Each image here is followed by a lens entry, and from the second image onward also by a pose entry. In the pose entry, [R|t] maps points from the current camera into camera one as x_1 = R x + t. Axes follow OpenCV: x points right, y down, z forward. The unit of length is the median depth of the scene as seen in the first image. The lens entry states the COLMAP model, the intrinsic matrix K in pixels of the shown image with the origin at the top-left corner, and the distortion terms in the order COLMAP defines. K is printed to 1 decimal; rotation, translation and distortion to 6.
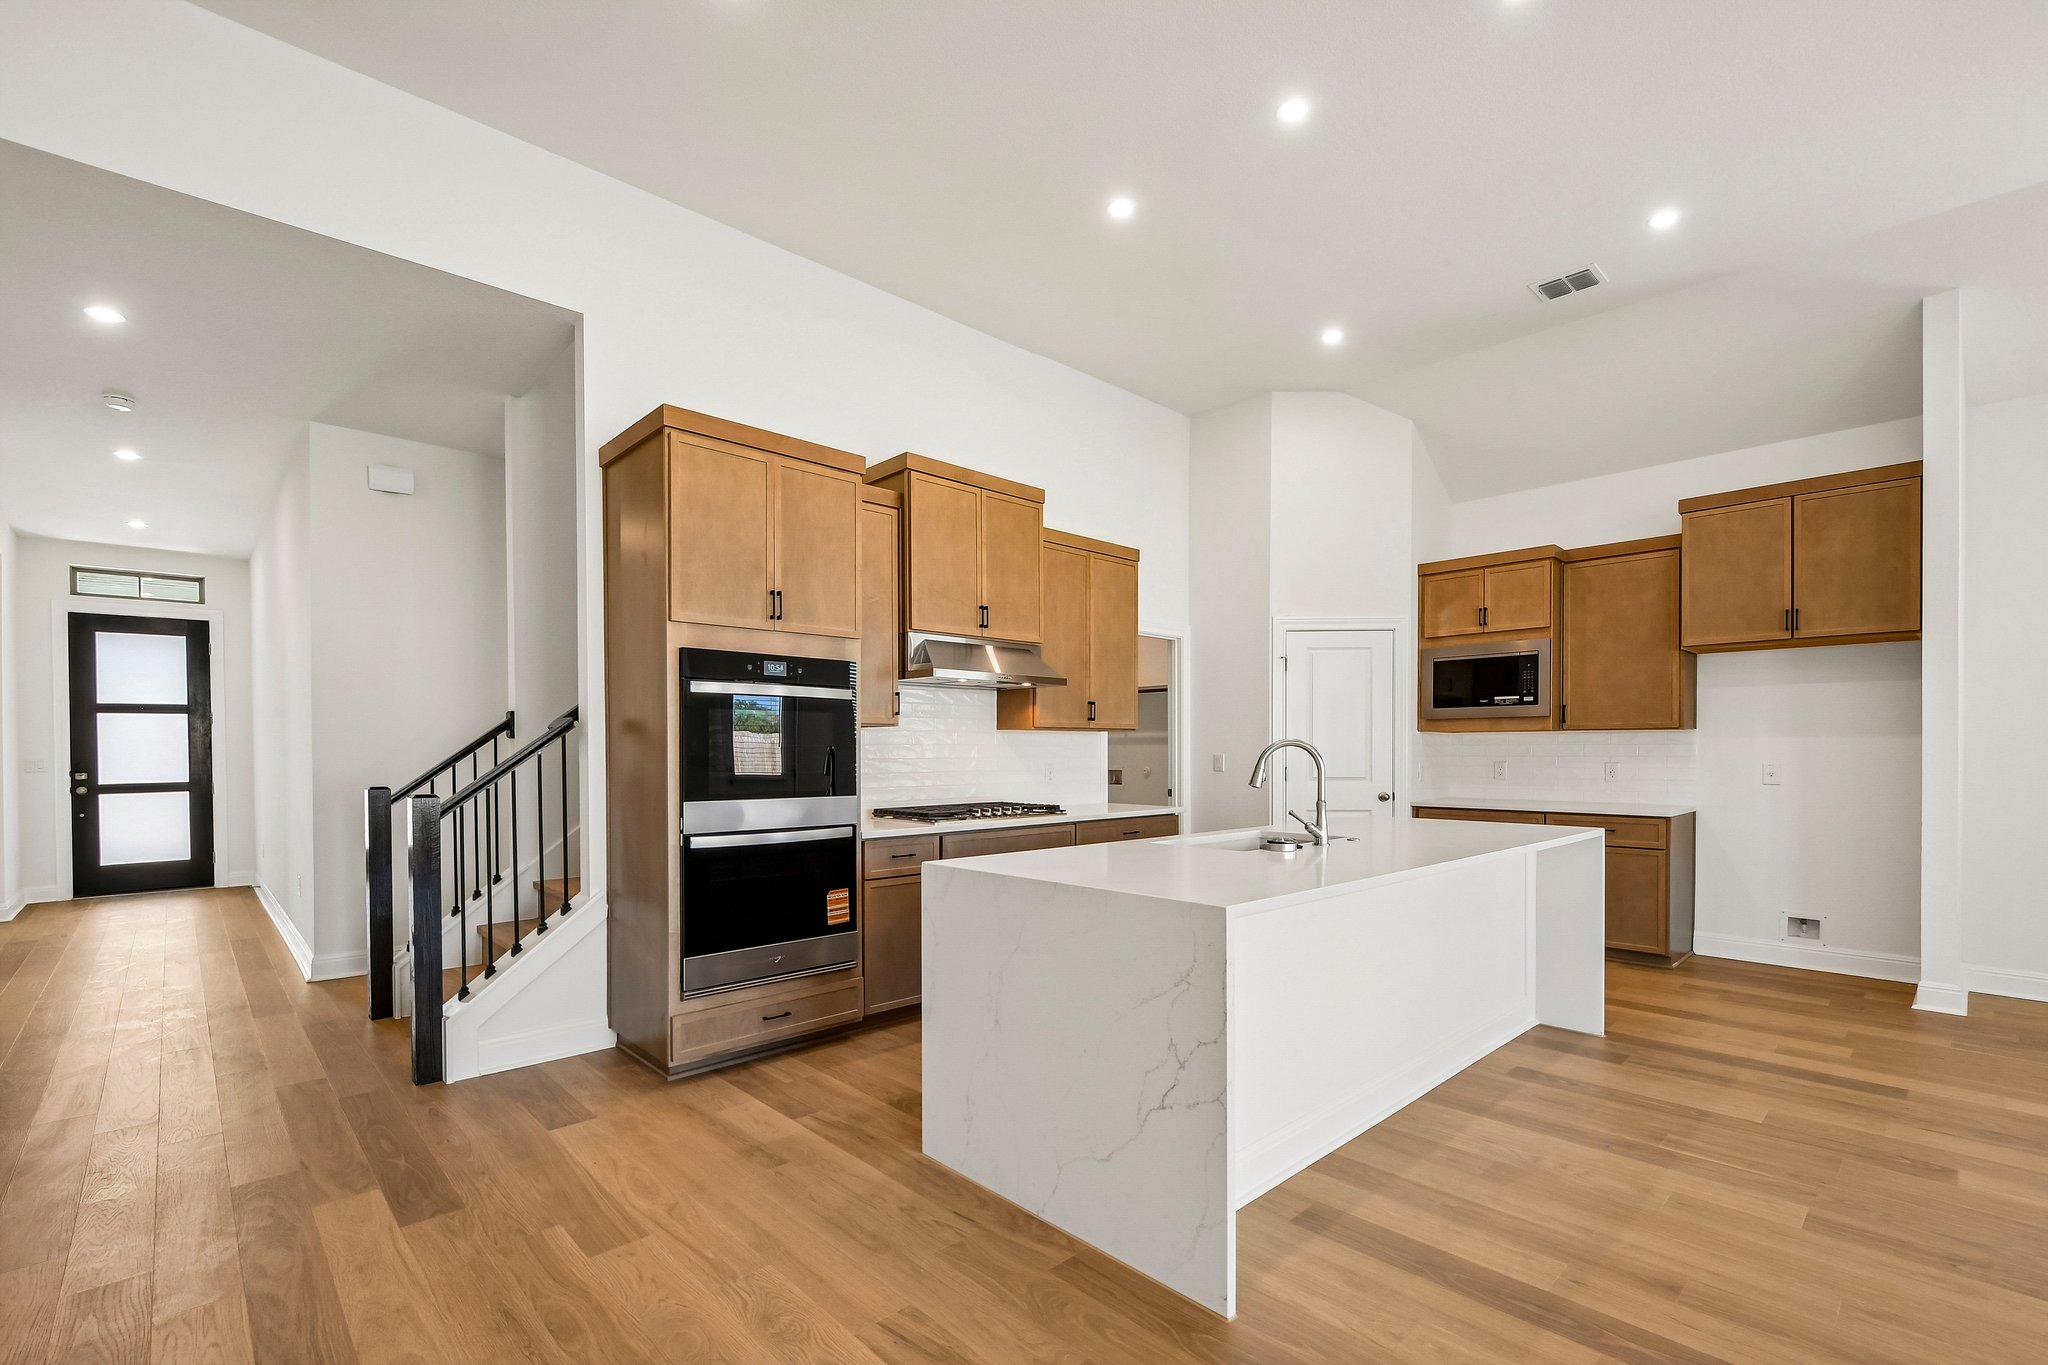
lens RADIAL K [[907.1, 0, 1011.1], [0, 907.1, 755.7], [0, 0, 1]] dist [-0.004581, -0.000889]
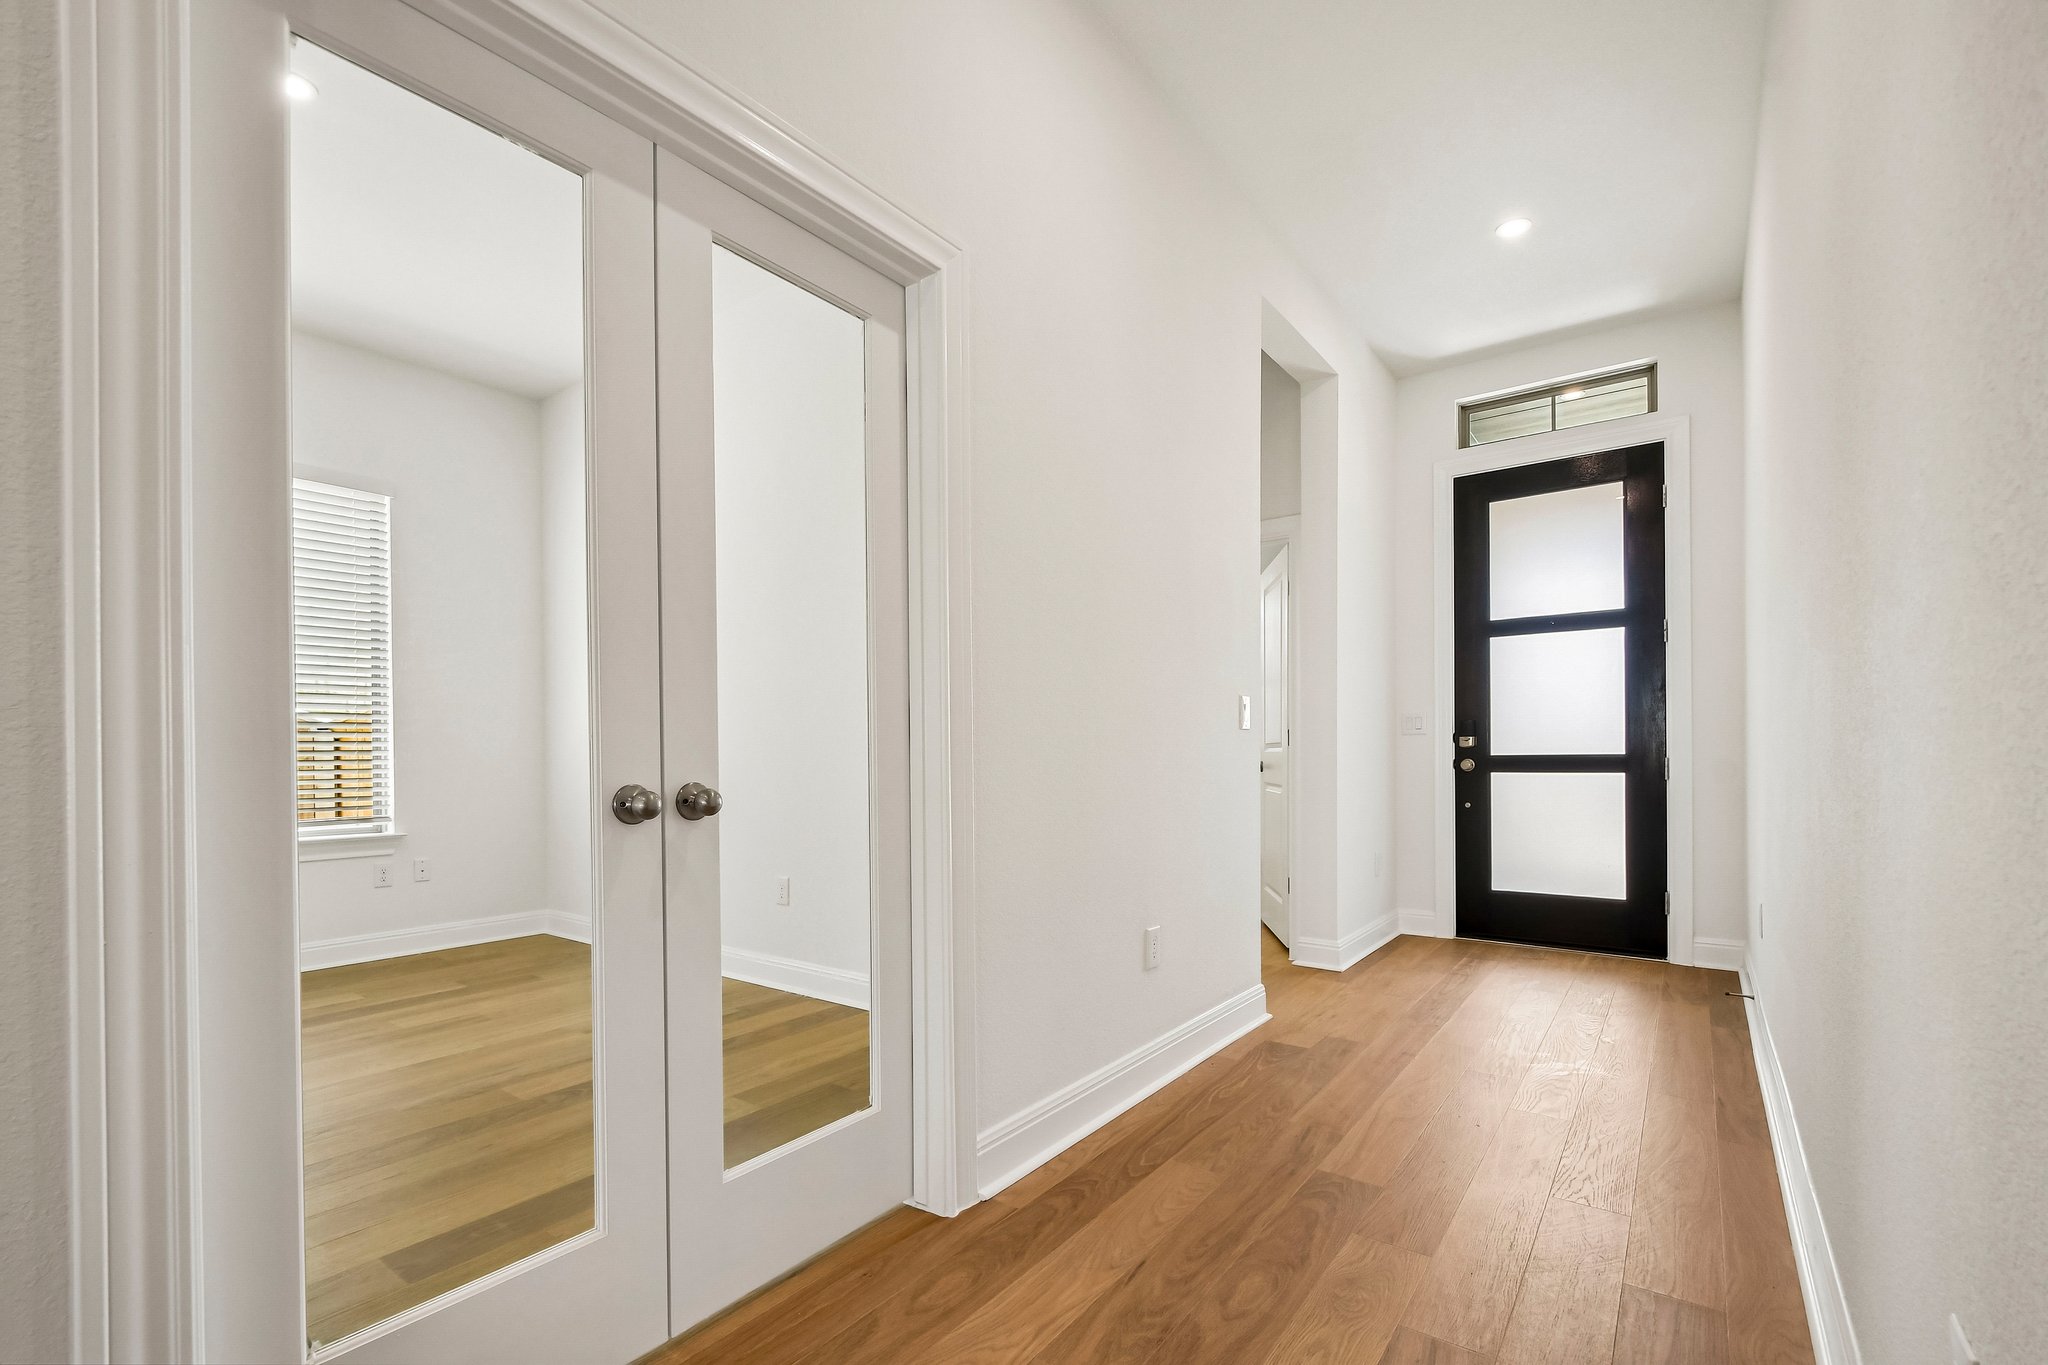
lens RADIAL K [[907.1, 0, 1013.7], [0, 907.1, 753.6], [0, 0, 1]] dist [-0.004581, -0.000889]
pose [[0.181542, 0.011897, -0.983311, -0.669887], [-0.006790, 0.999918, 0.010844, 0.036944], [0.983360, 0.004709, 0.181608, 0.813763]]
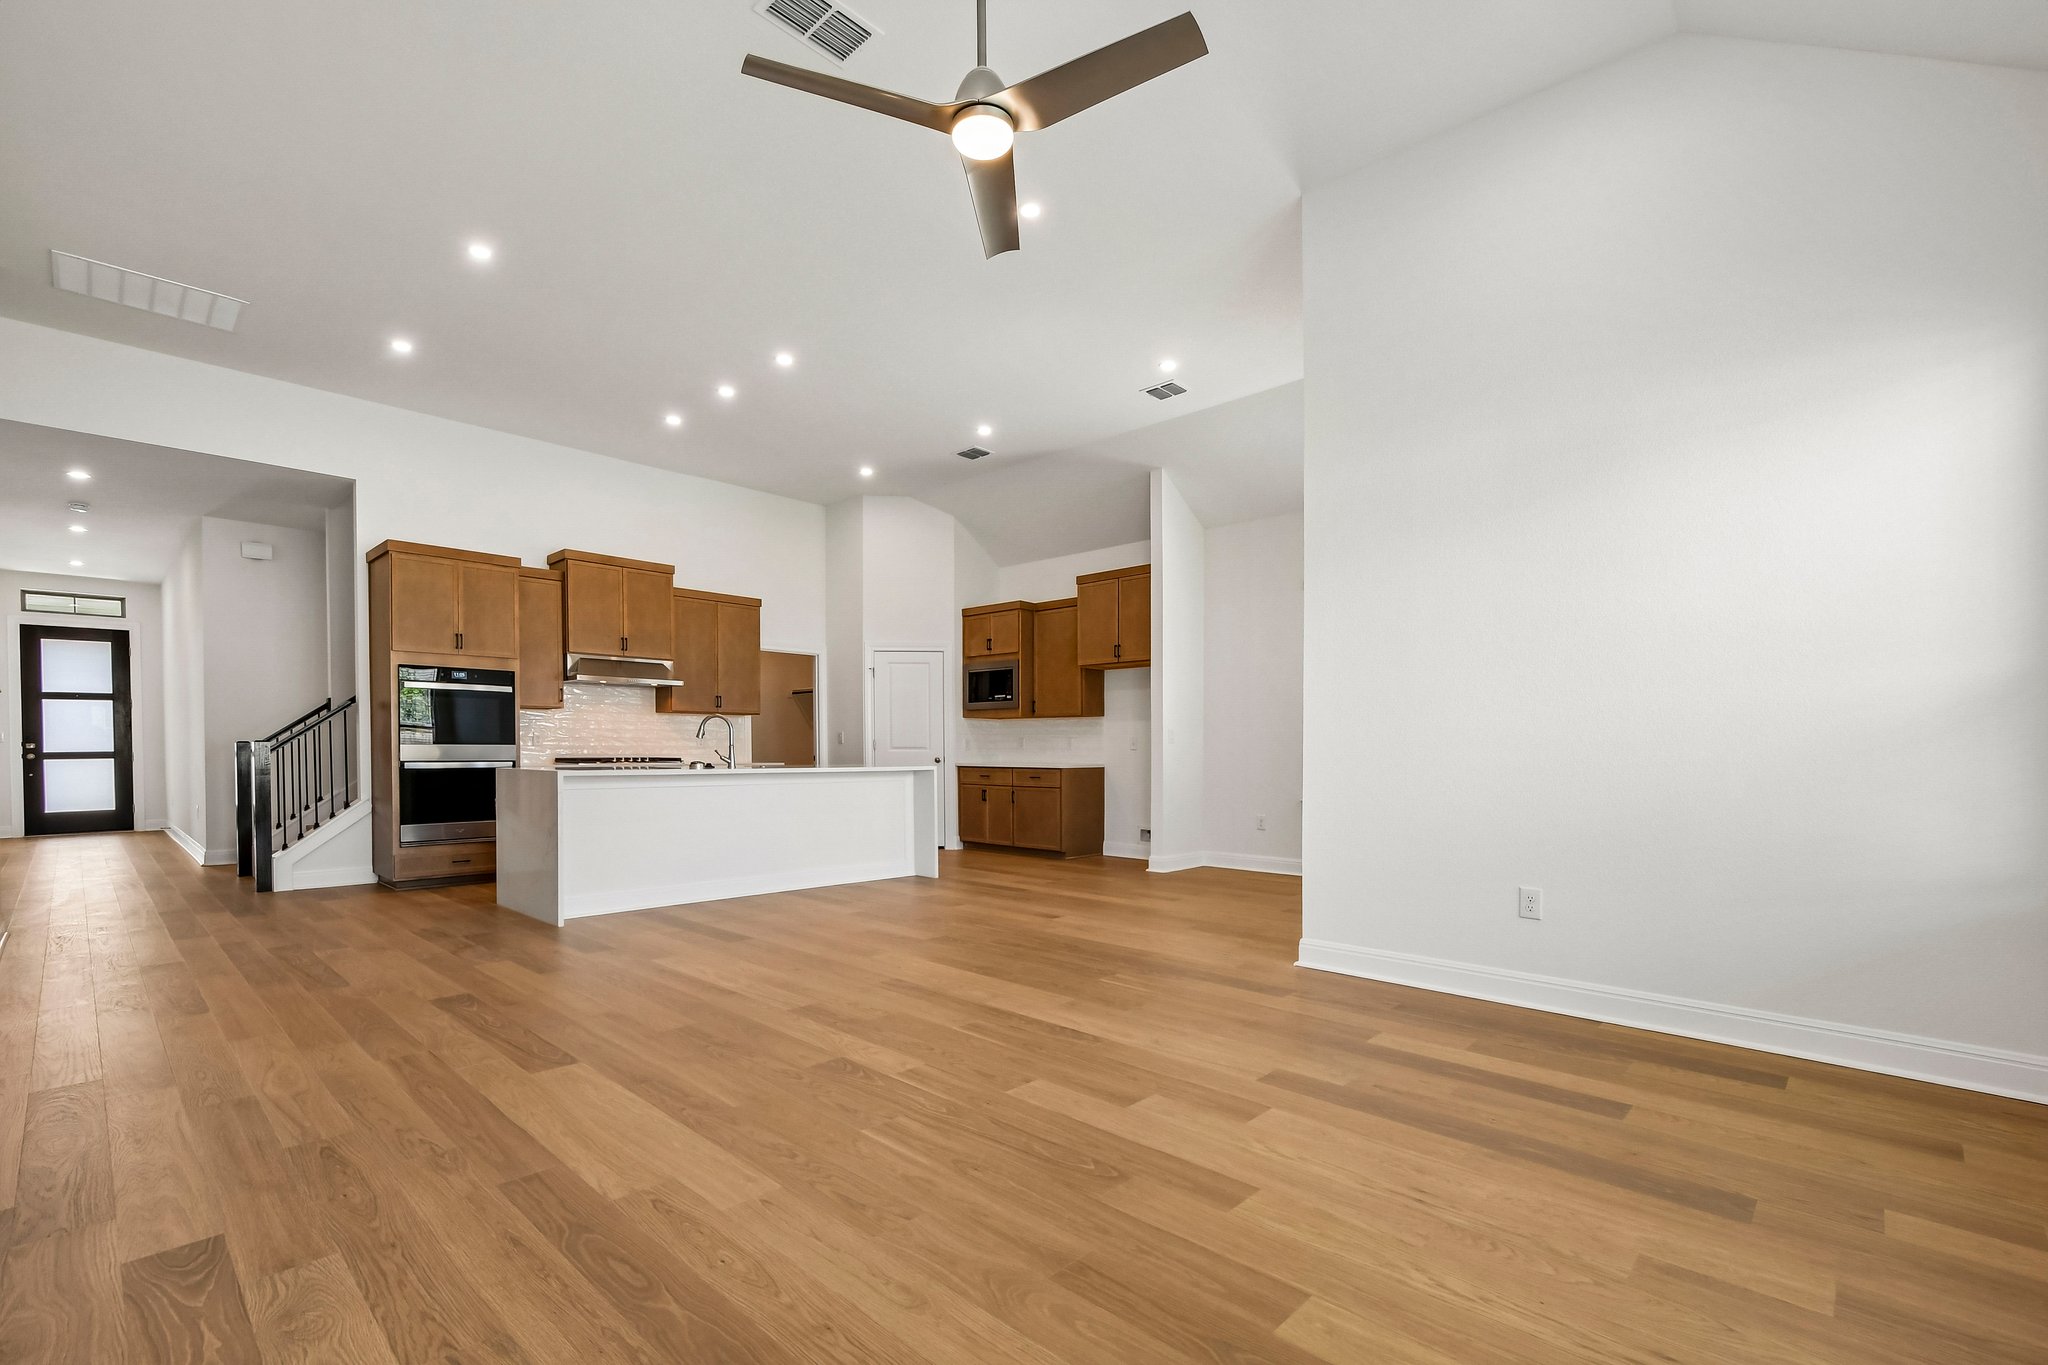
lens RADIAL K [[907.1, 0, 1016.4], [0, 907.1, 764.7], [0, 0, 1]] dist [-0.004581, -0.000889]
pose [[0.998173, 0.004924, 0.060219, 0.502220], [-0.005548, 0.999933, 0.010200, 0.040721], [-0.060165, -0.010515, 0.998133, -0.605941]]
